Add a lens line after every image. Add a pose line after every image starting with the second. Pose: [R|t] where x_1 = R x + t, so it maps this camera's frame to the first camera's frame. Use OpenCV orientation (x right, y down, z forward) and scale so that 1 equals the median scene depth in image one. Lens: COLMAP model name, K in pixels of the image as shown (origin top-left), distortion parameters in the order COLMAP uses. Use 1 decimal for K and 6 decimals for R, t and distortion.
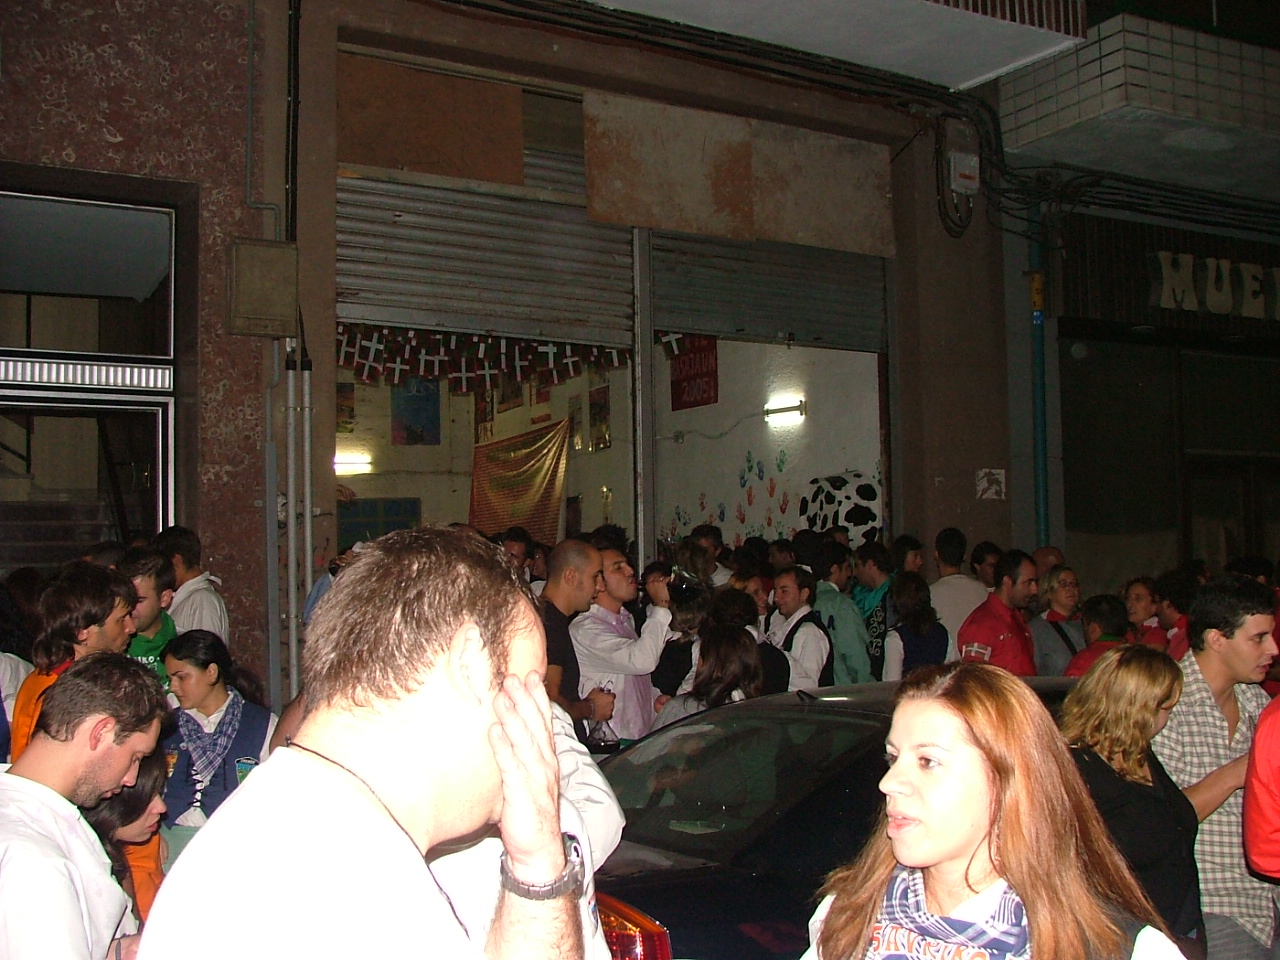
lens RADIAL K [[1424.3, 0, 639.5], [0, 1424.3, 484.5], [0, 0, 1]] dist [-0.103264, 0.000000]
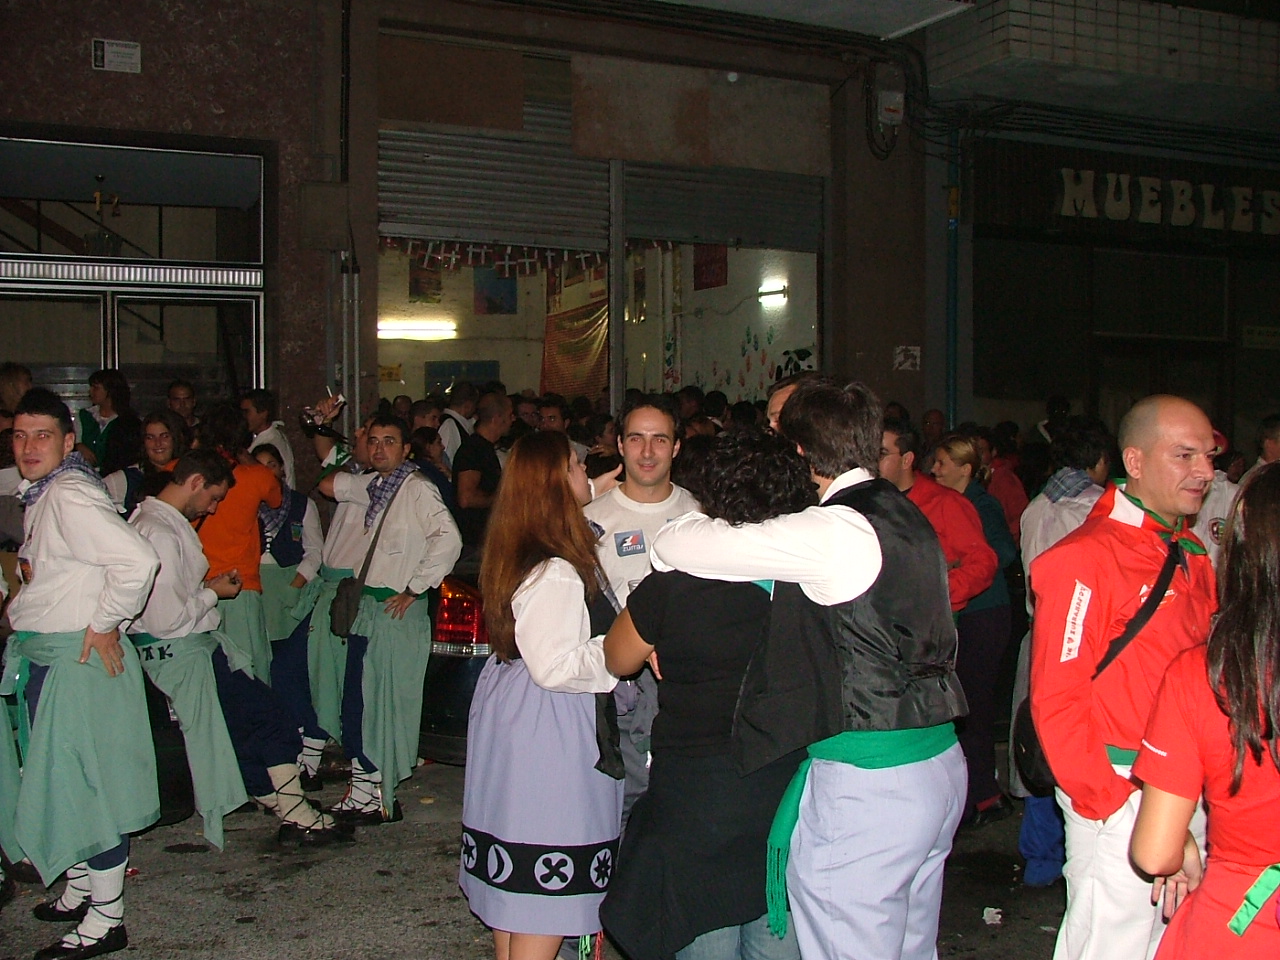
lens RADIAL K [[1424.3, 0, 637.3], [0, 1424.3, 477.0], [0, 0, 1]] dist [-0.103264, 0.000000]
pose [[0.996281, 0.019052, -0.084028, 0.122293], [-0.011317, 0.995733, 0.091585, -0.008137], [0.085414, -0.090294, 0.992246, -0.288740]]
